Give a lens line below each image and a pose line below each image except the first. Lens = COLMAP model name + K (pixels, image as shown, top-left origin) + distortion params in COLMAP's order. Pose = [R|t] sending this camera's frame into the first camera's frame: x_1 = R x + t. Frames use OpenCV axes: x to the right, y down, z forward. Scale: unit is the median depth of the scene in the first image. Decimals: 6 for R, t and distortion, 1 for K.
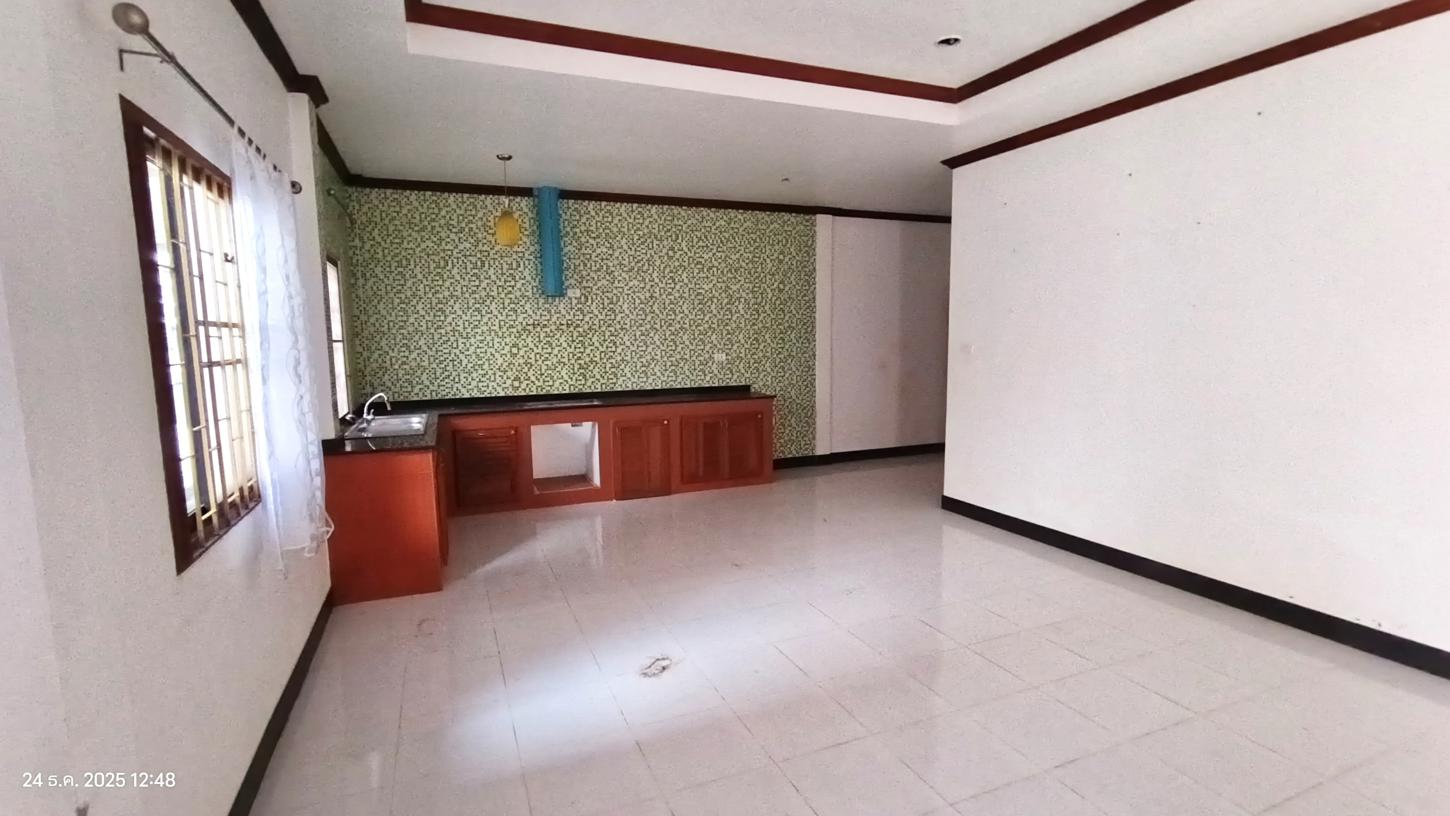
lens RADIAL K [[656.3, 0, 708.0], [0, 656.3, 425.0], [0, 0, 1]] dist [-0.040784, 0.015971]
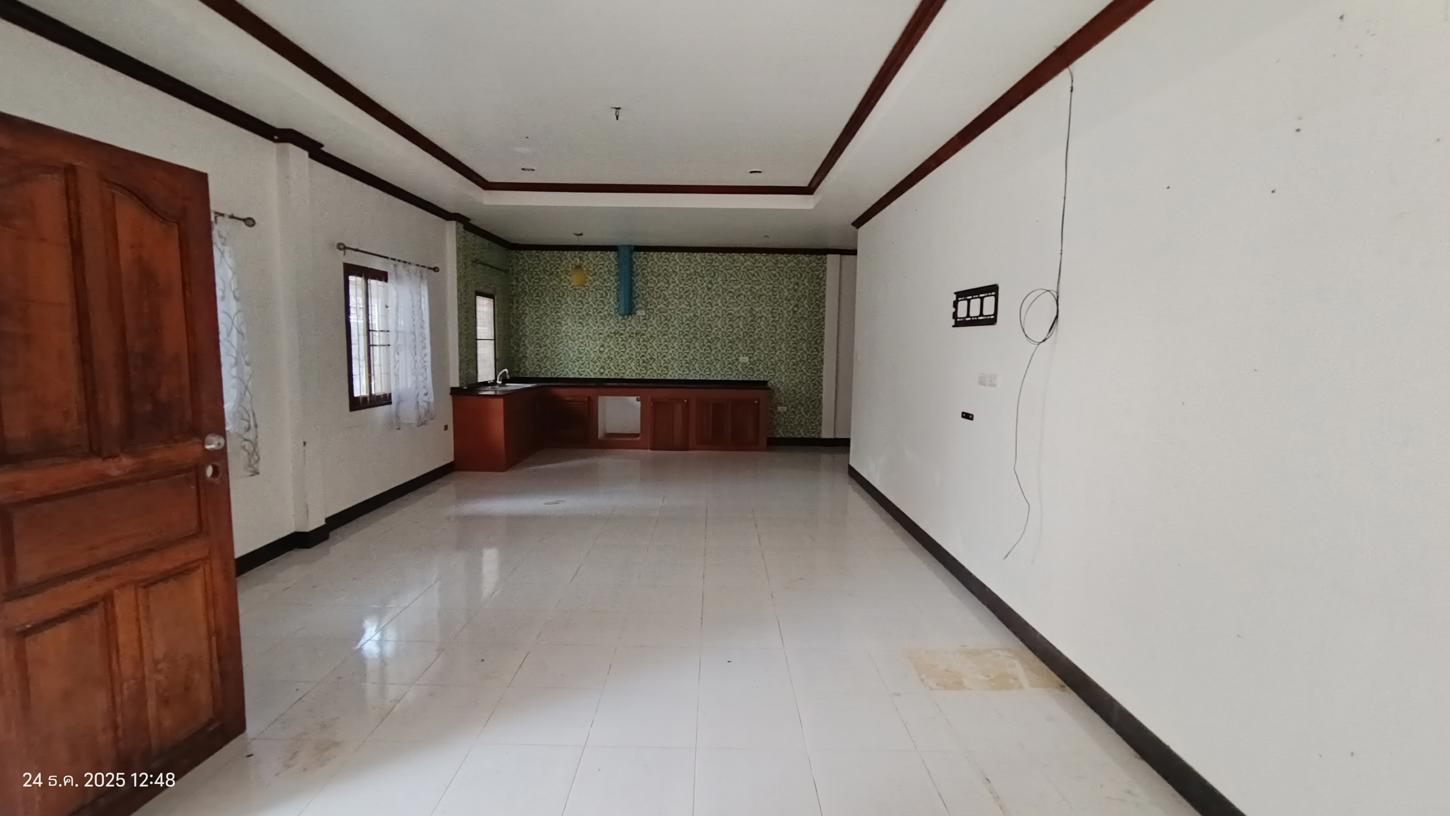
lens RADIAL K [[656.3, 0, 714.7], [0, 656.3, 424.2], [0, 0, 1]] dist [-0.040784, 0.015971]
pose [[0.925295, 0.073876, -0.371982, 0.538894], [-0.079595, 0.996827, -0.000019, 0.042424], [0.370800, 0.029625, 0.928240, -0.341301]]
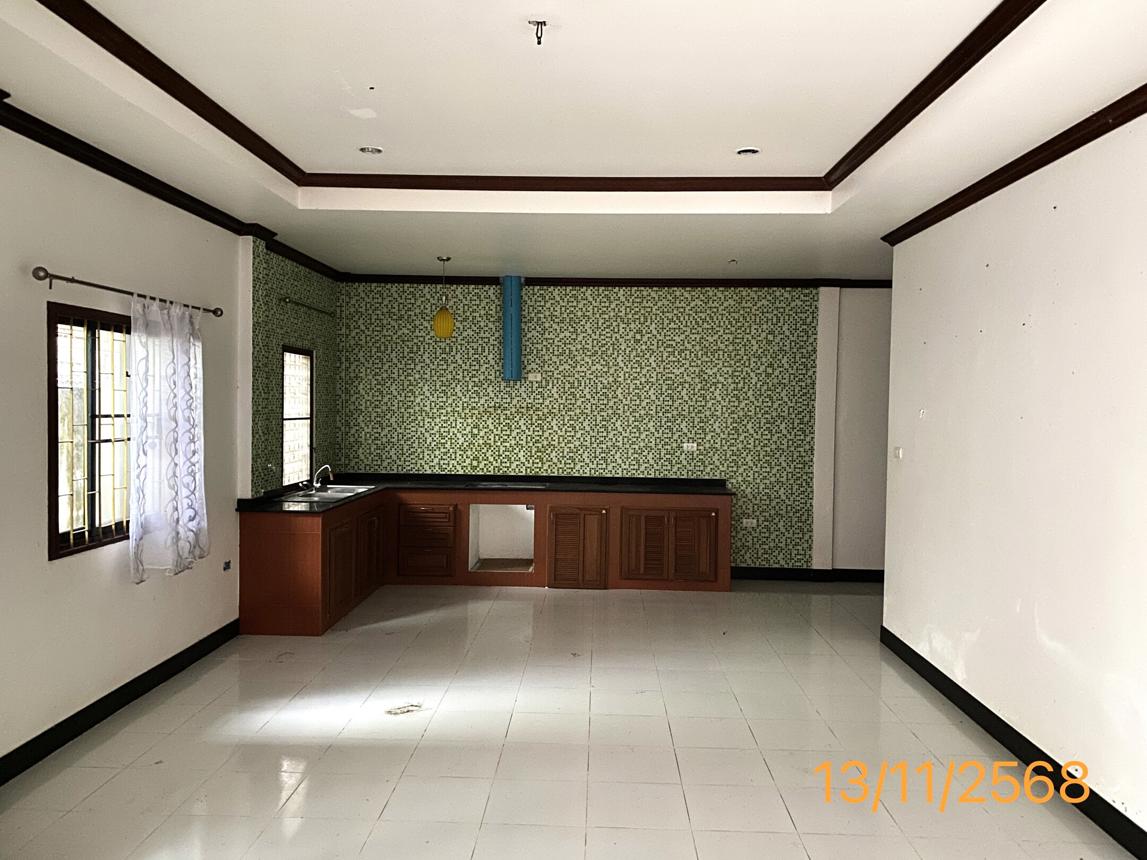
lens RADIAL K [[857.6, 0, 577.1], [0, 857.6, 439.5], [0, 0, 1]] dist [0.055095, -0.074155]
pose [[0.914470, 0.044185, -0.402234, 0.390095], [-0.082432, 0.993519, -0.078269, -0.008219], [0.396169, 0.104731, 0.912185, -0.167645]]
